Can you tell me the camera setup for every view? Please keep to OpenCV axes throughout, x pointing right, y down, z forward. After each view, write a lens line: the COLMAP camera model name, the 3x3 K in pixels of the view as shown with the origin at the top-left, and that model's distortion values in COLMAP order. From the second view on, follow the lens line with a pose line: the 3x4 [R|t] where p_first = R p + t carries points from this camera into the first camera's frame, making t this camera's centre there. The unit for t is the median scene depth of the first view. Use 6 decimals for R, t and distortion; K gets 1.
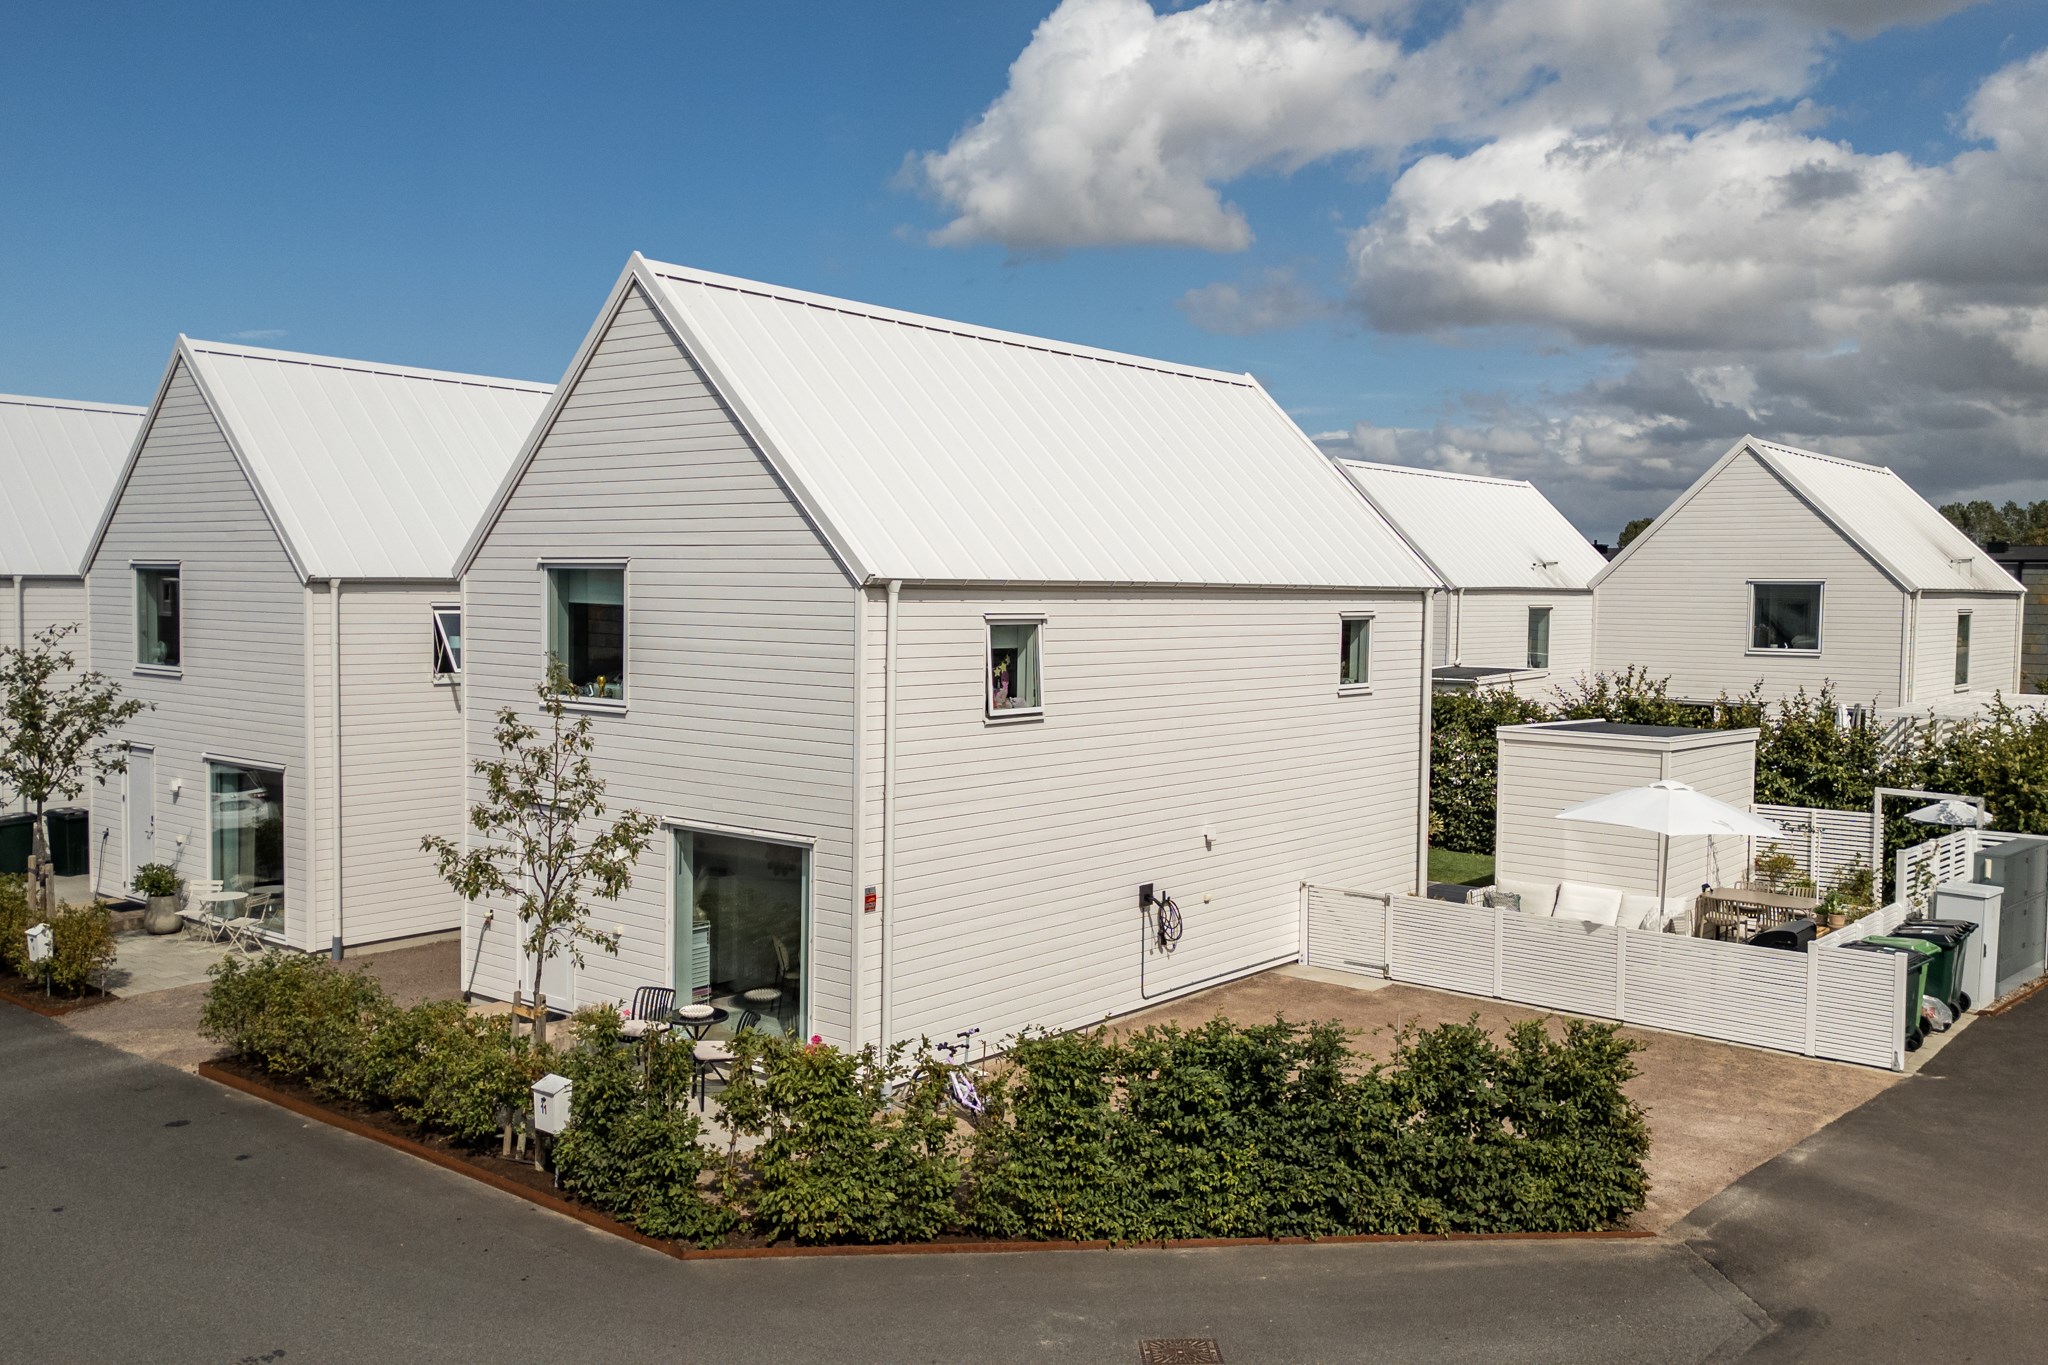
lens RADIAL K [[1689.8, 0, 1024.0], [0, 1689.8, 682.5], [0, 0, 1]] dist [0.048162, -0.013006]
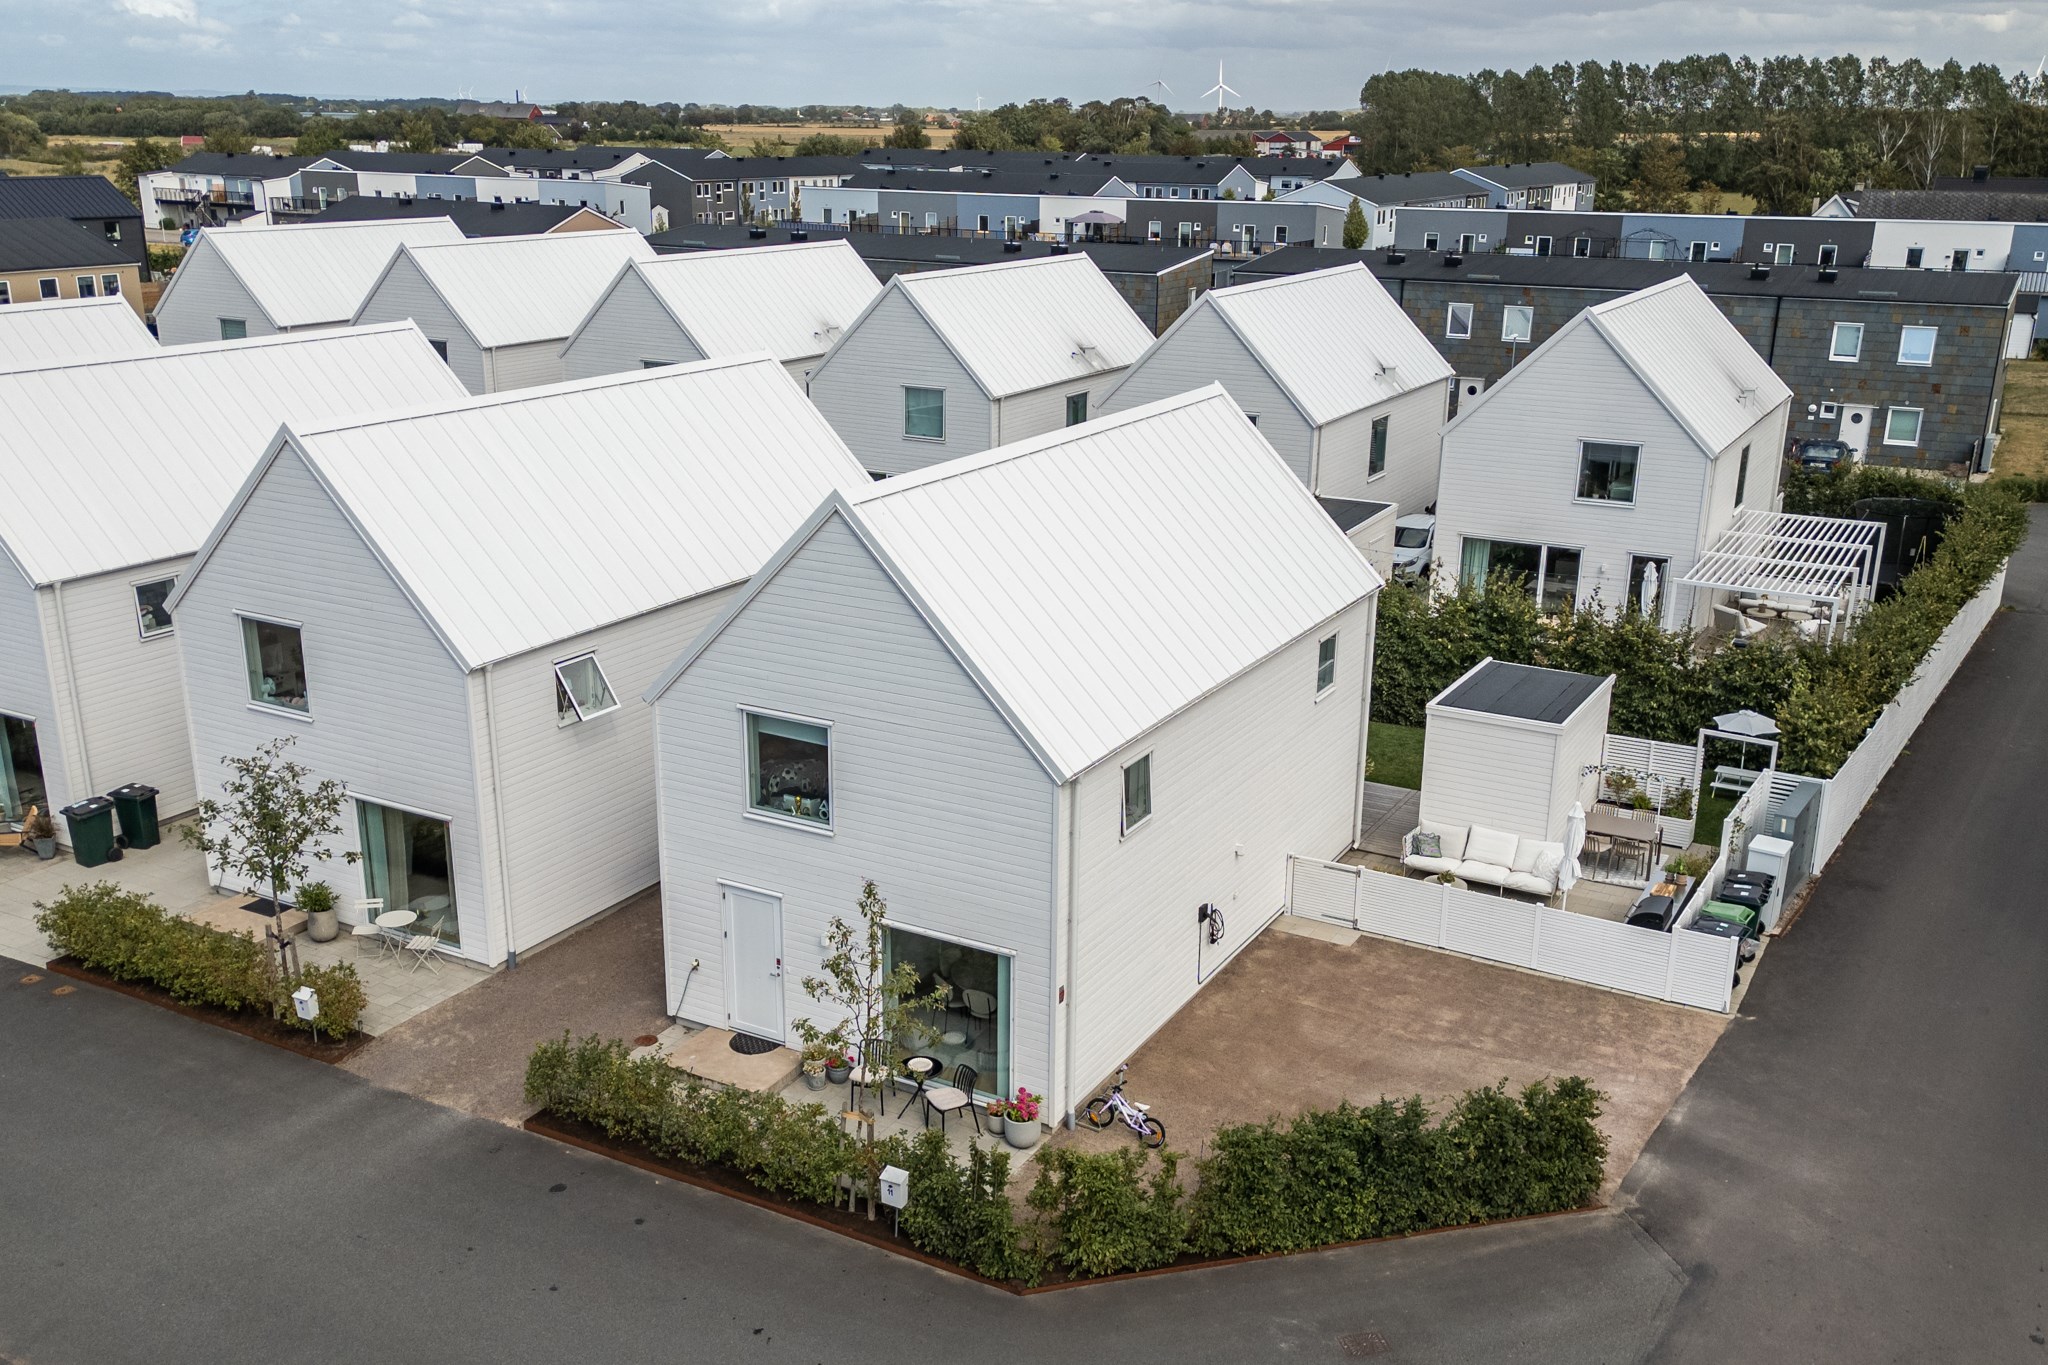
lens RADIAL K [[1839.4, 0, 1033.3], [0, 1839.4, 721.5], [0, 0, 1]] dist [0.079664, -0.075781]
pose [[0.983942, -0.056704, 0.169245, -0.385748], [0.010775, 0.965338, 0.260780, -0.519342], [-0.178166, -0.254769, 0.950447, -0.397524]]
